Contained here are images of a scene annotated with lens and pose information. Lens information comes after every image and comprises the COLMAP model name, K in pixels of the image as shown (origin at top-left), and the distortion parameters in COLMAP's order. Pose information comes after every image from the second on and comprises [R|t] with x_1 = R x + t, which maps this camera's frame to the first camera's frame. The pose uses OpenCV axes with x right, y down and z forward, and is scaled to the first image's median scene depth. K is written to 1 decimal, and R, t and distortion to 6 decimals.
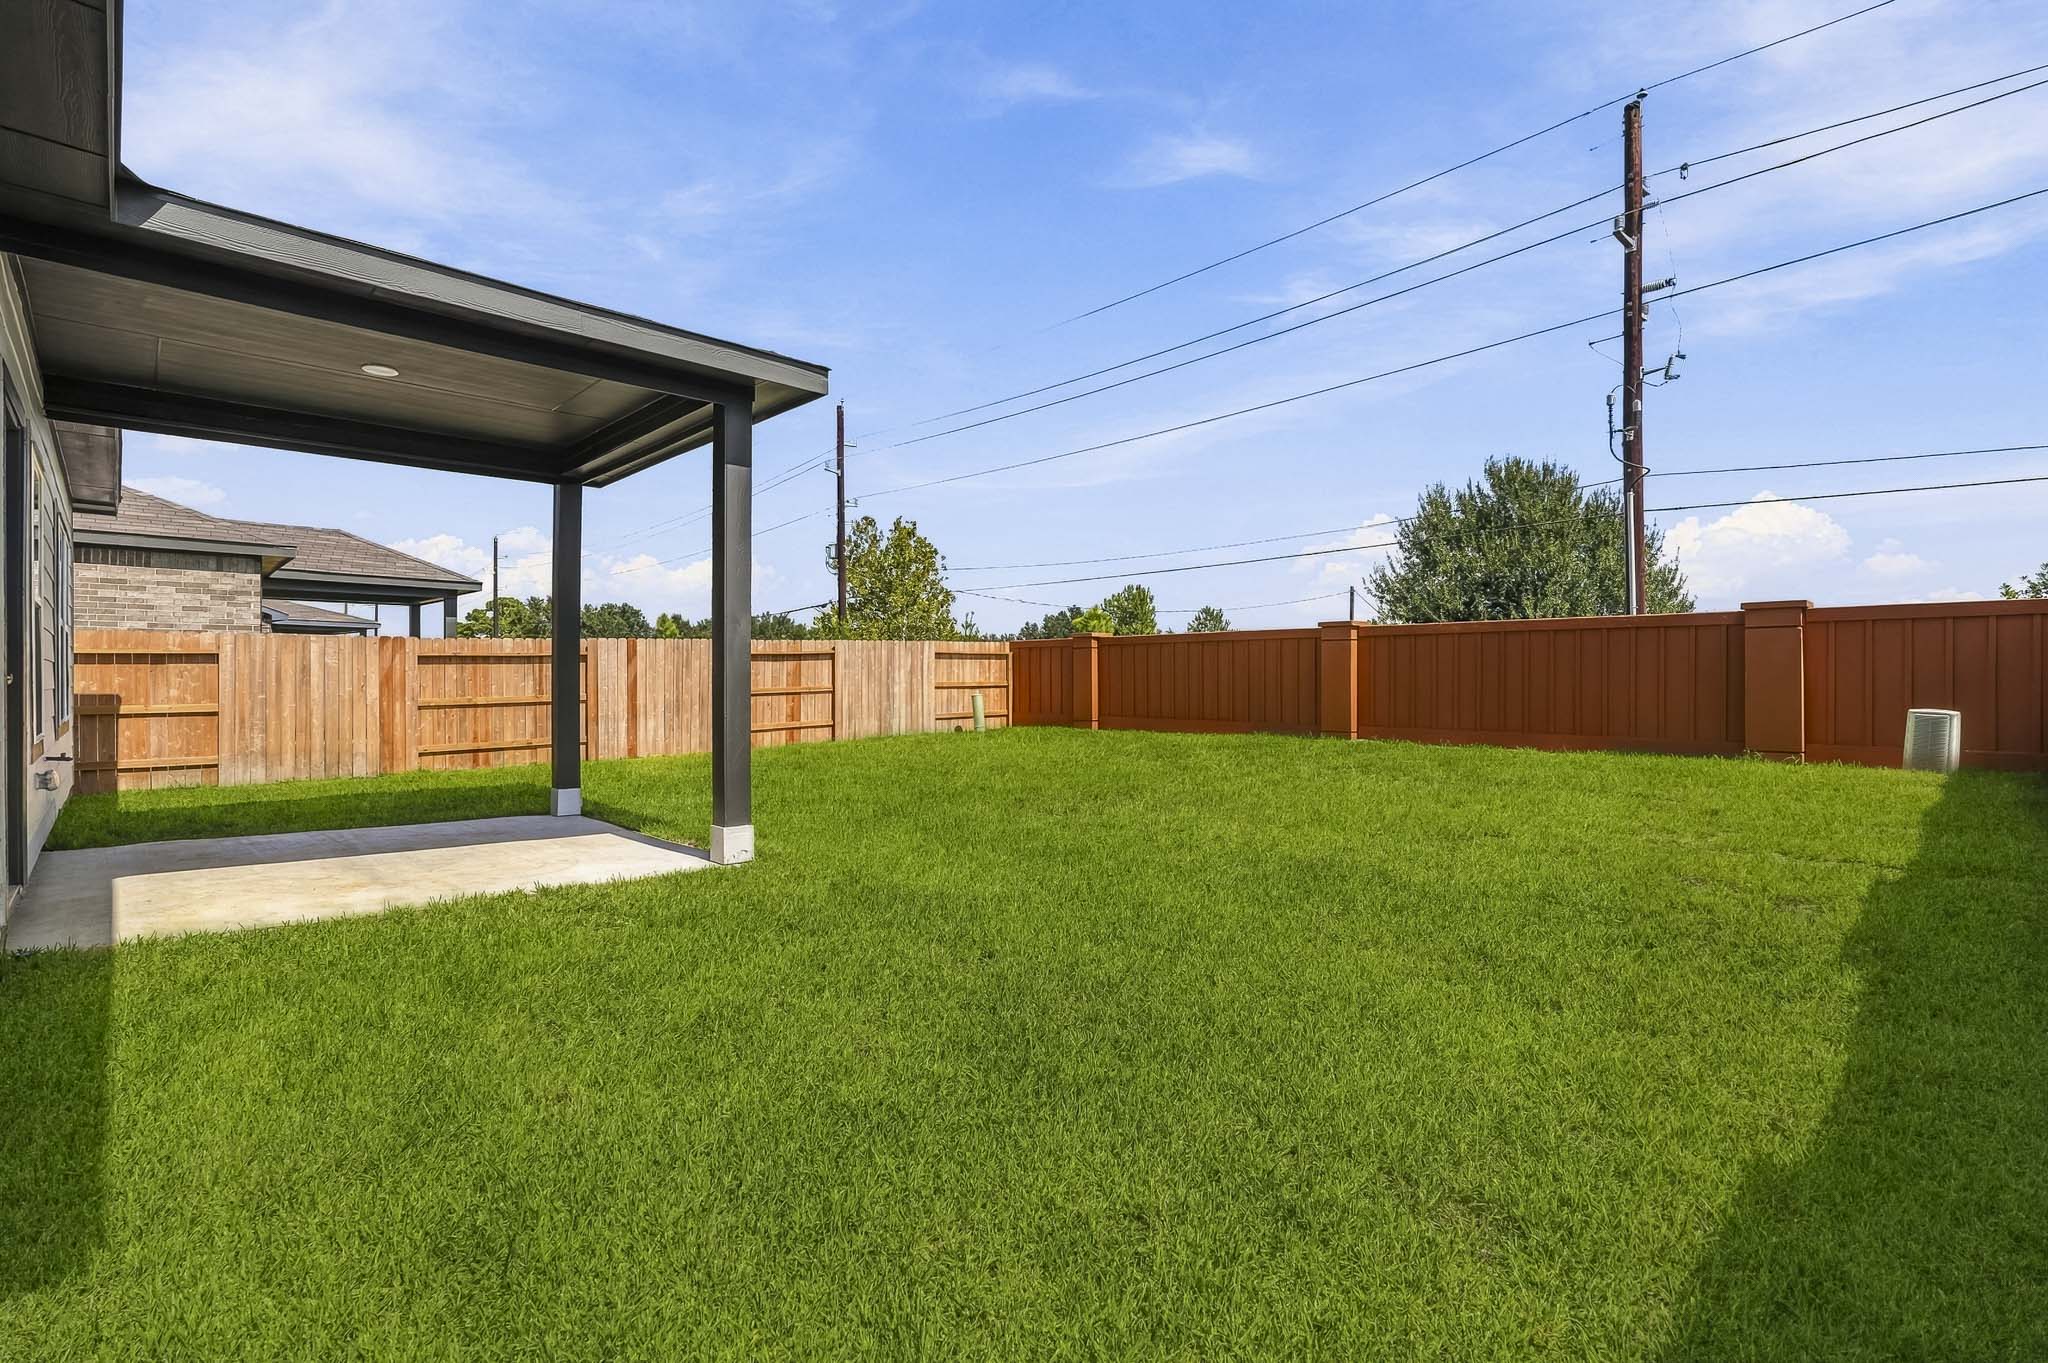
lens RADIAL K [[927.7, 0, 1020.2], [0, 927.7, 681.2], [0, 0, 1]] dist [0.000614, 0.000051]
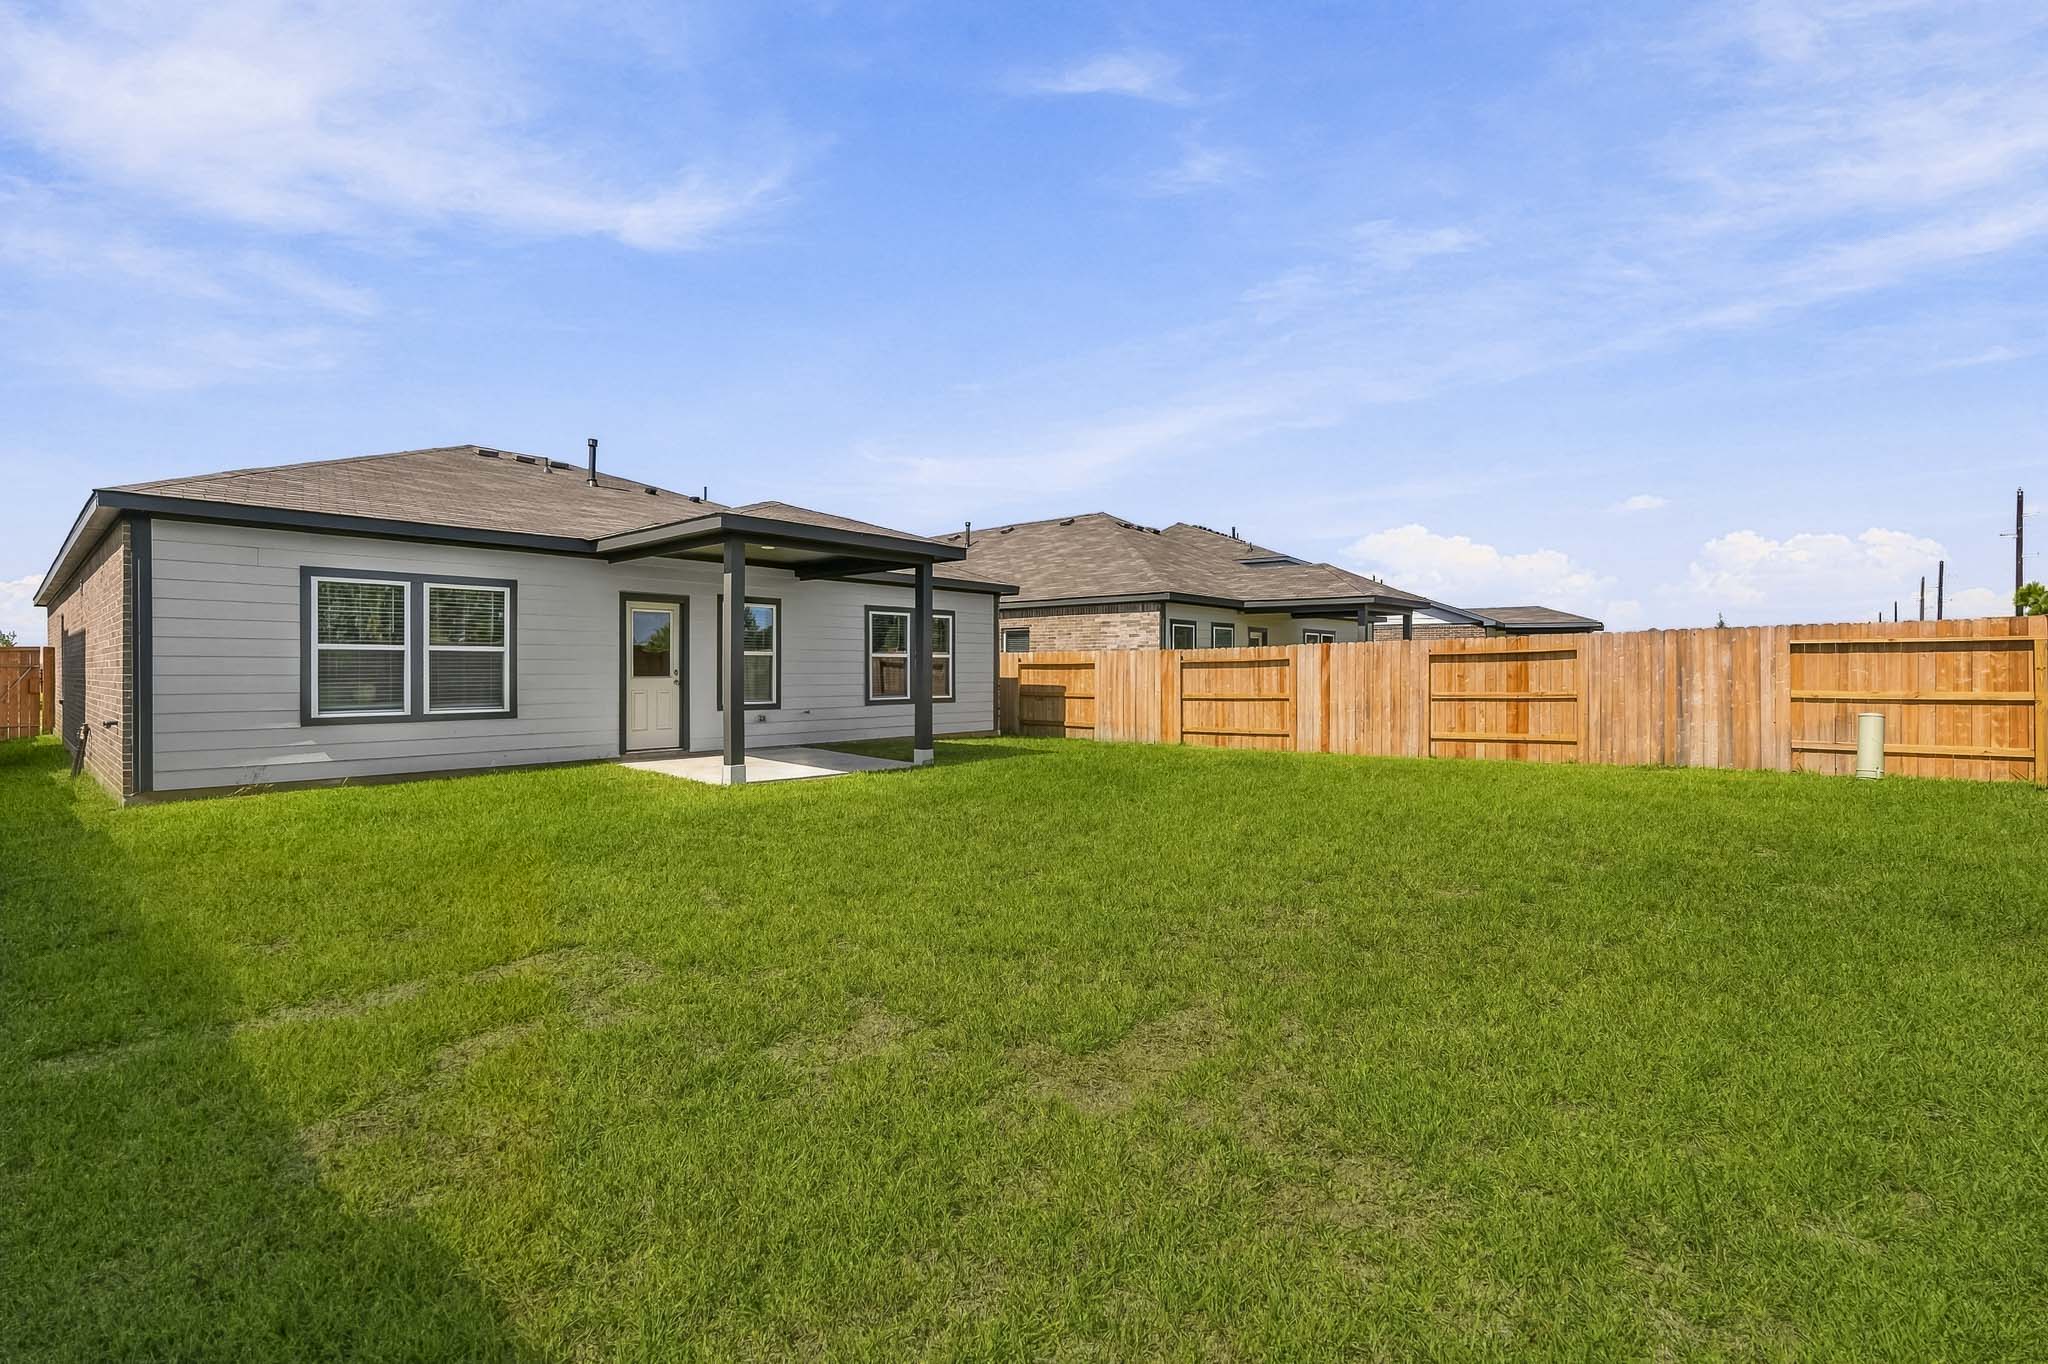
lens RADIAL K [[927.7, 0, 1020.5], [0, 927.7, 671.2], [0, 0, 1]] dist [0.000614, 0.000051]
pose [[0.051943, 0.007379, -0.998623, 0.676767], [-0.002673, 0.999970, 0.007250, -0.021289], [0.998646, 0.002293, 0.051961, 0.609745]]
